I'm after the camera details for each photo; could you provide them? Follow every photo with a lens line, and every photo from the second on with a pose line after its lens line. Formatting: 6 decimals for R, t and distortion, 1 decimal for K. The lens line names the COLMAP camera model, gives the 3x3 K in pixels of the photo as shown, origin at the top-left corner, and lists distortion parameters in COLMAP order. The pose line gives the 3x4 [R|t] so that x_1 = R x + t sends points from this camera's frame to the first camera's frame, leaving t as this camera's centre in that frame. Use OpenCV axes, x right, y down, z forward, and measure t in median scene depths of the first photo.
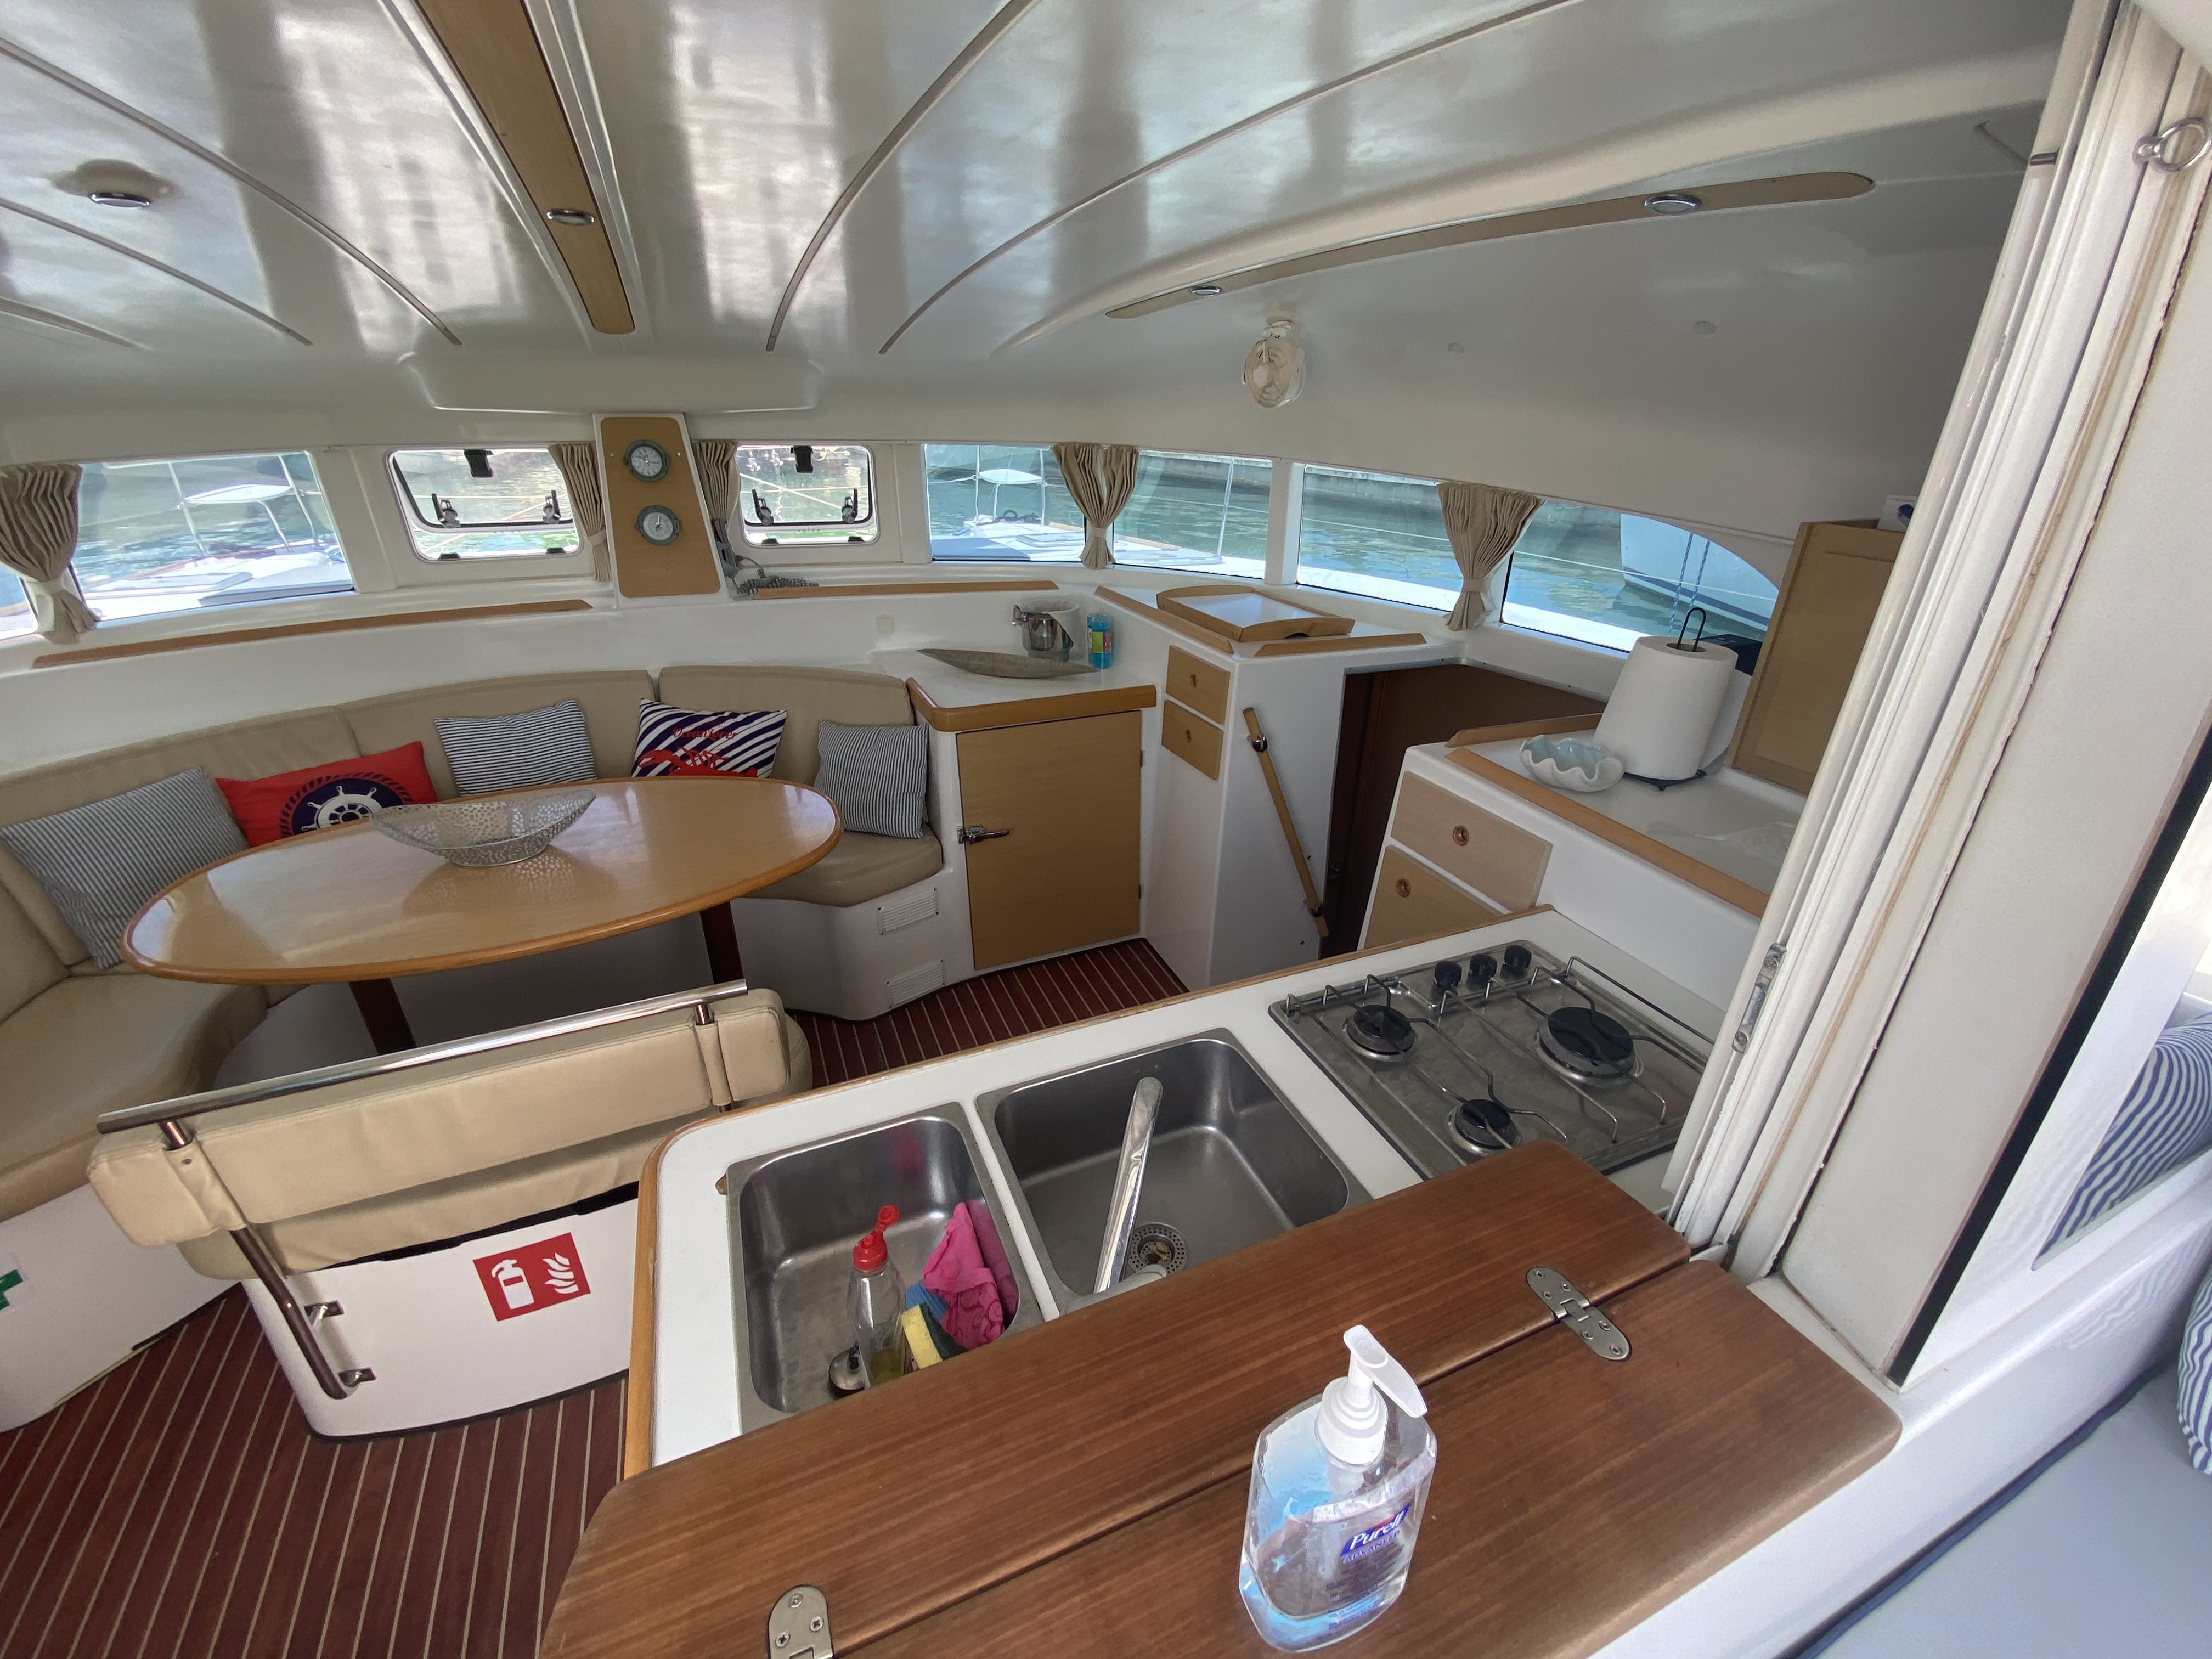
lens RADIAL K [[896.4, 0, 1106.0], [0, 896.4, 829.5], [0, 0, 1]] dist [0.031731, -0.024879]
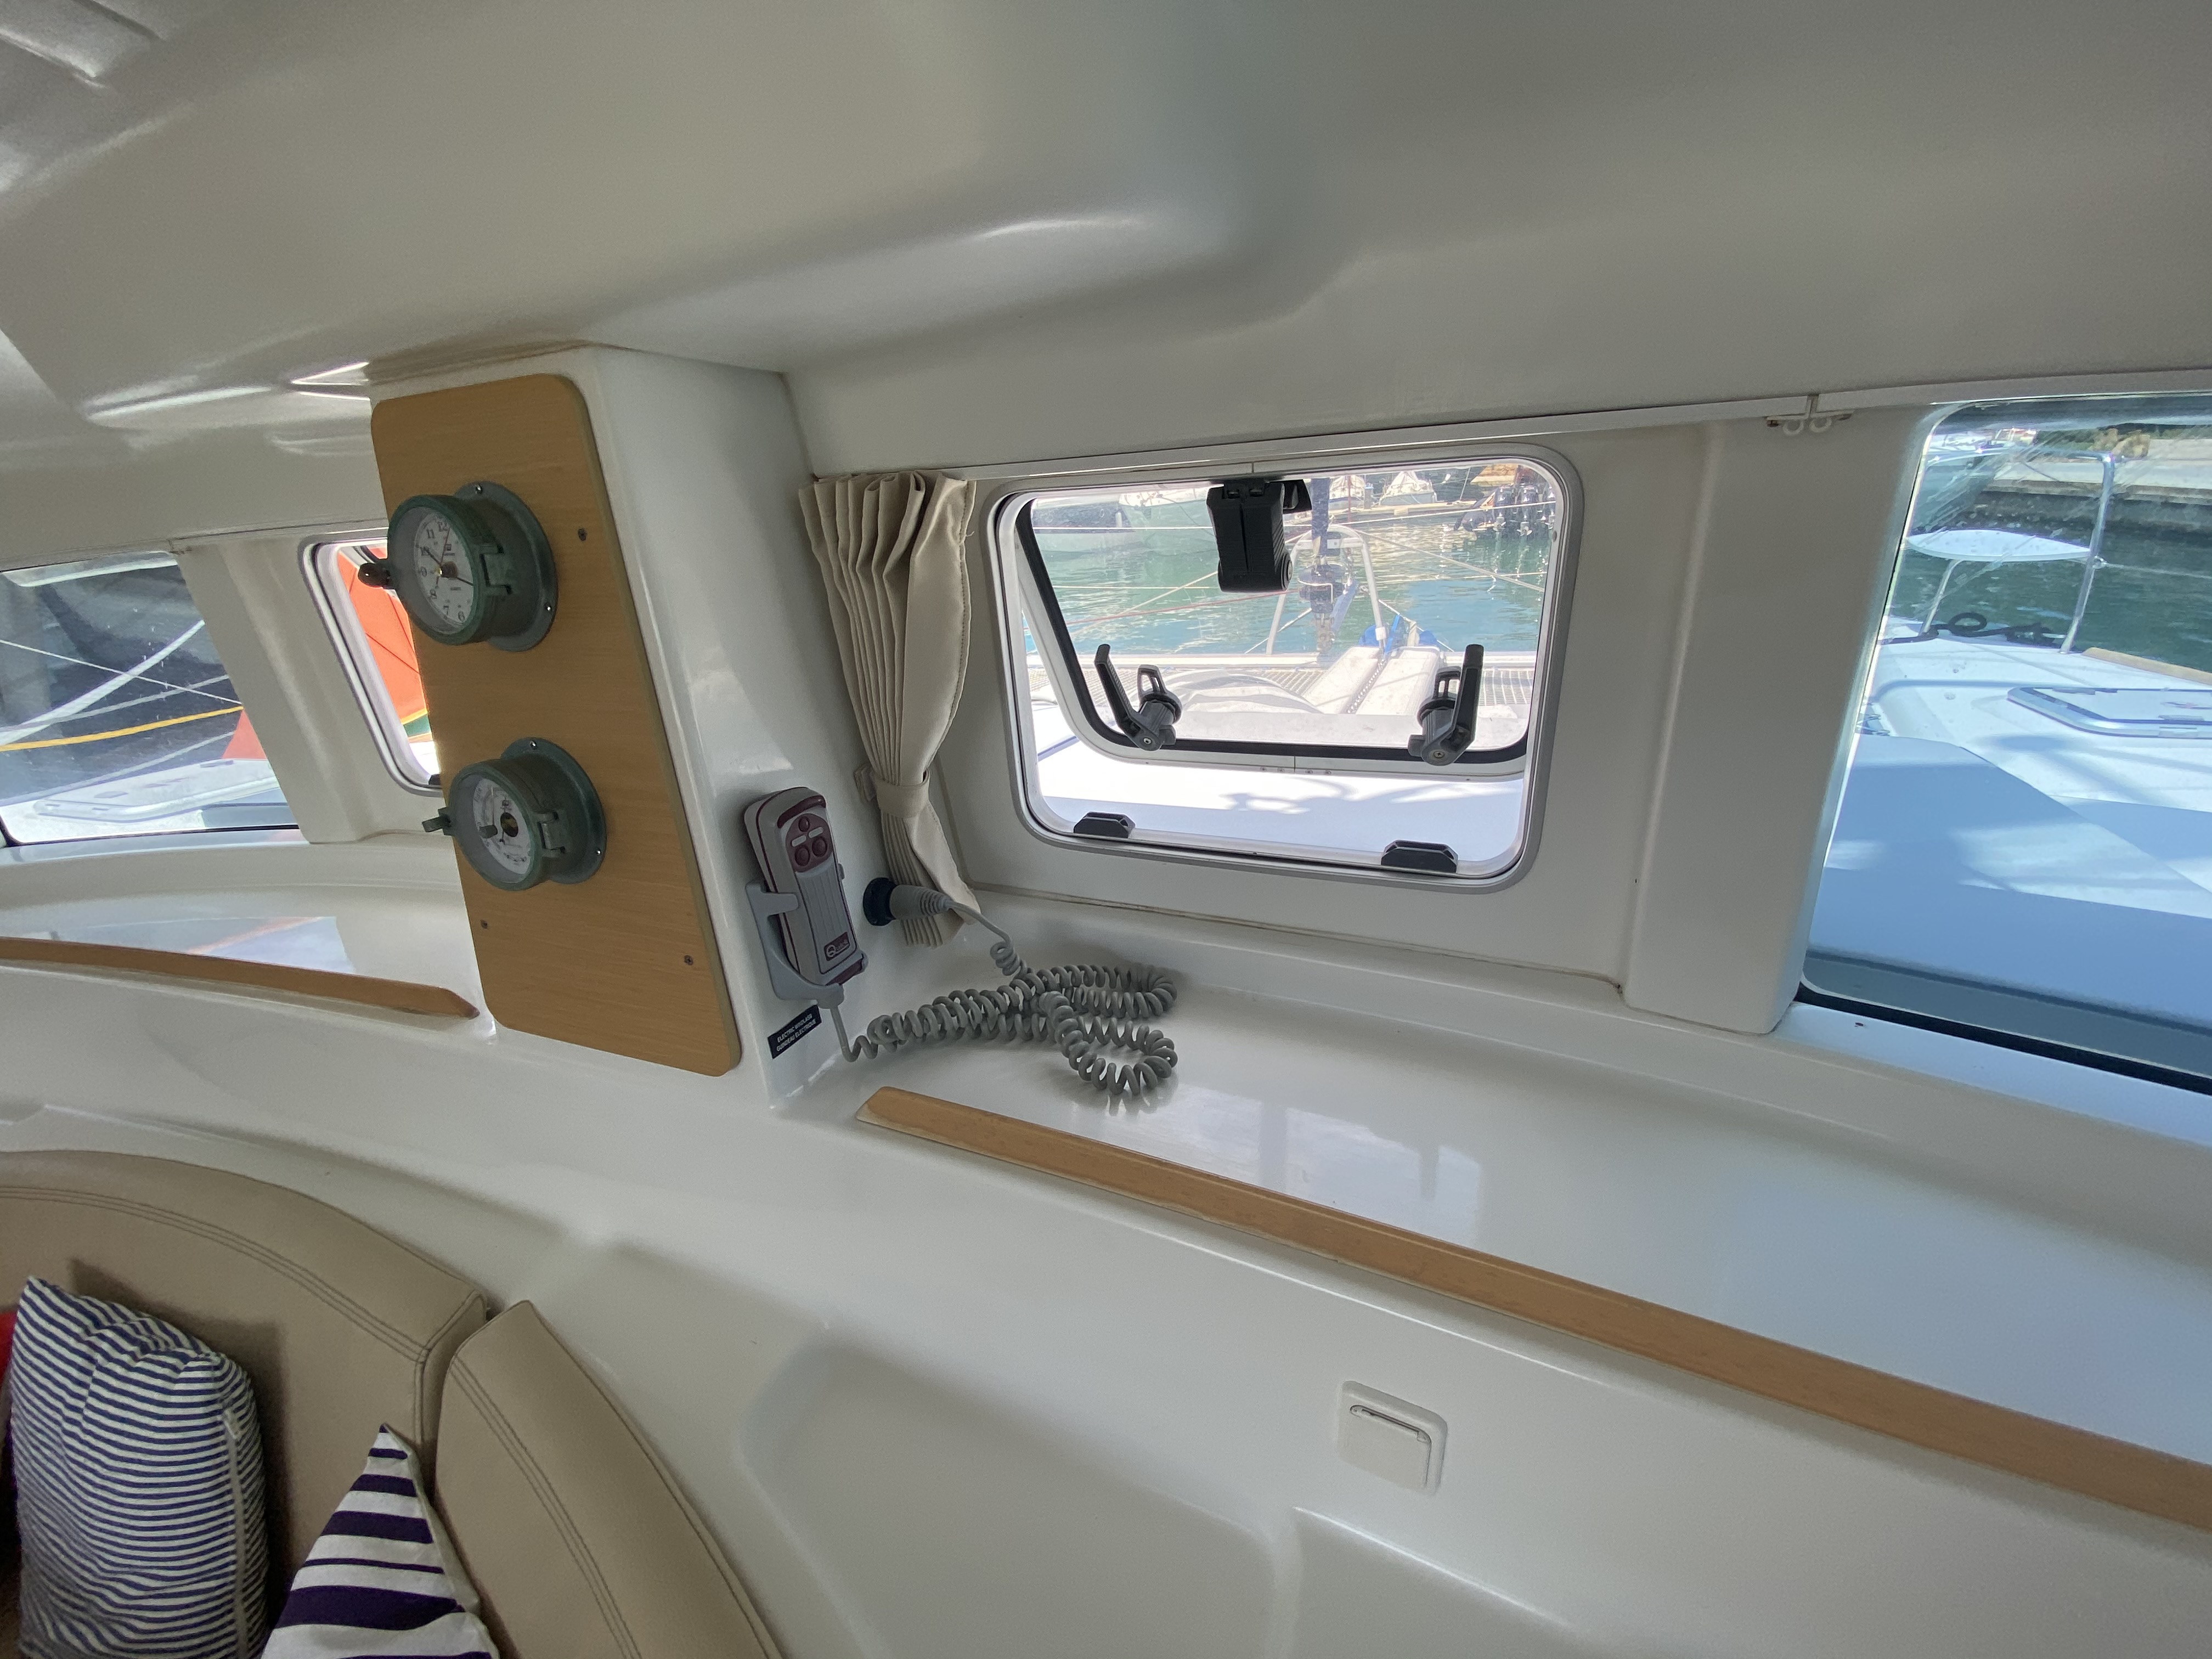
lens RADIAL K [[896.4, 0, 1106.0], [0, 896.4, 829.5], [0, 0, 1]] dist [0.031731, -0.024879]
pose [[0.708301, 0.190781, -0.679641, -0.201320], [-0.236698, 0.971236, 0.025954, -0.356278], [0.665044, 0.142487, 0.733085, 0.873289]]
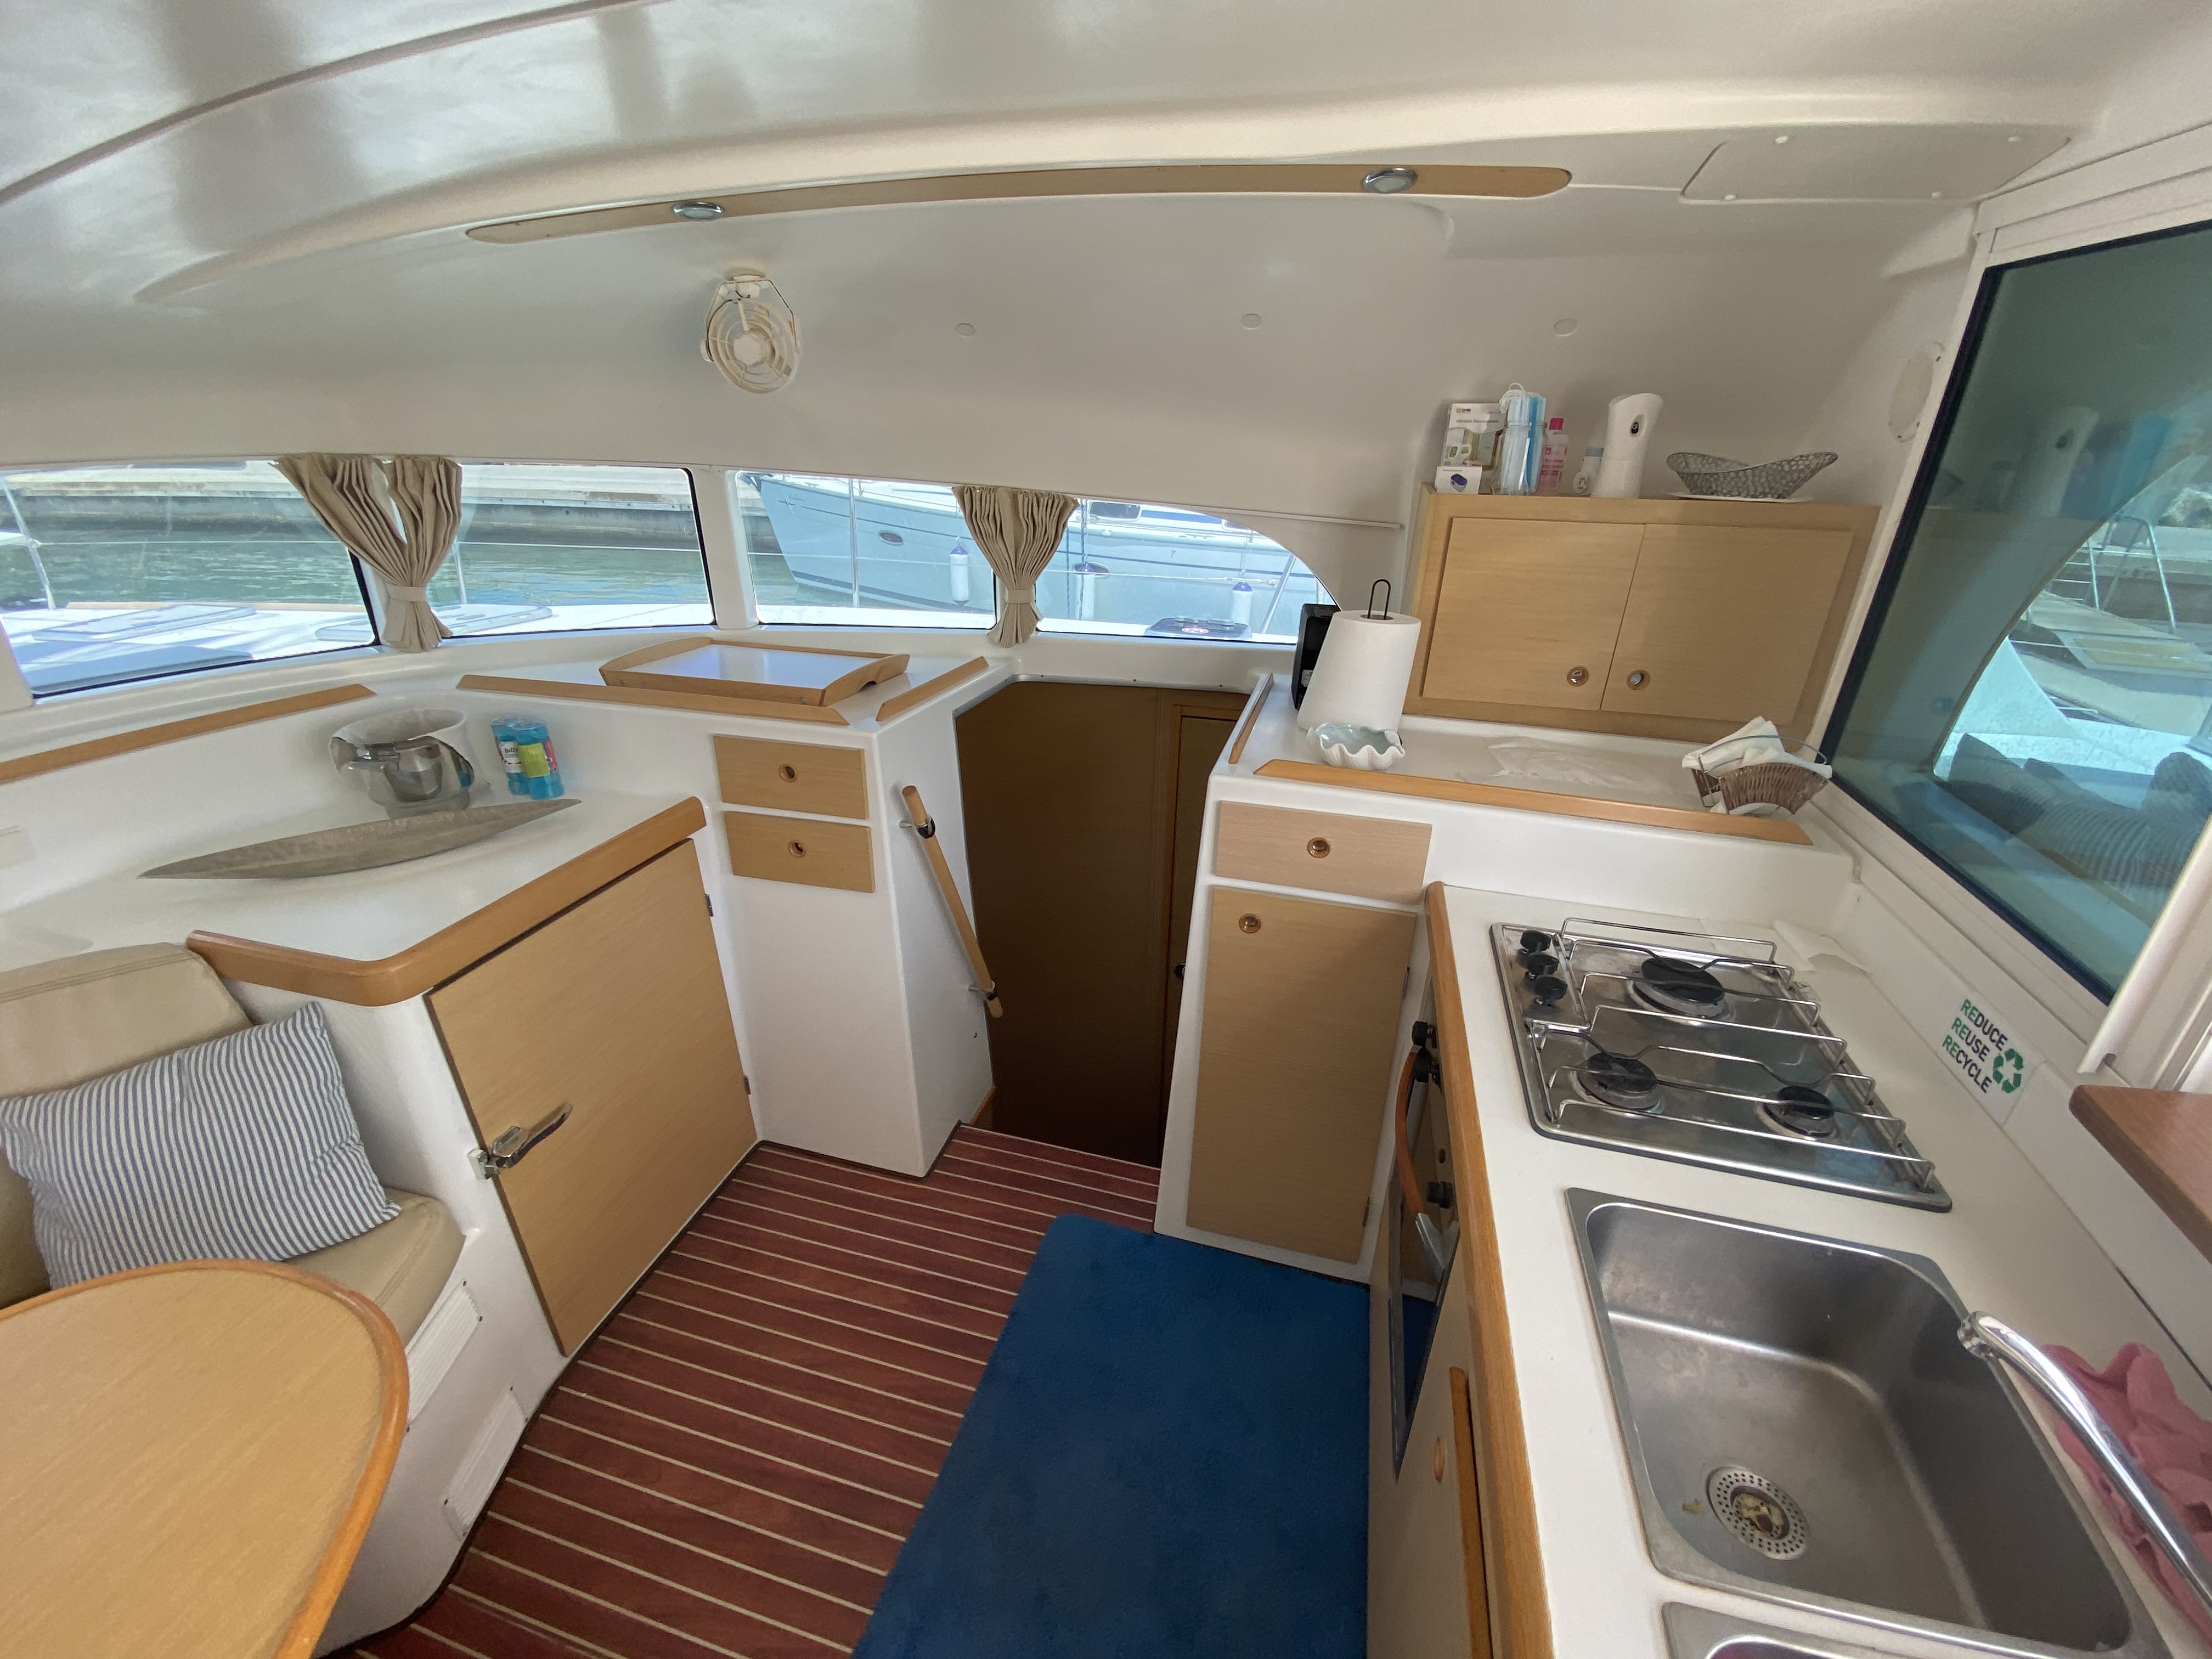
lens RADIAL K [[877.0, 0, 1131.5], [0, 877.0, 826.2], [0, 0, 1]] dist [0.002162, -0.014695]
pose [[0.605391, -0.311679, 0.732365, -0.236665], [0.322608, 0.937255, 0.132201, -0.121573], [-0.727617, 0.156233, 0.667956, 0.326317]]
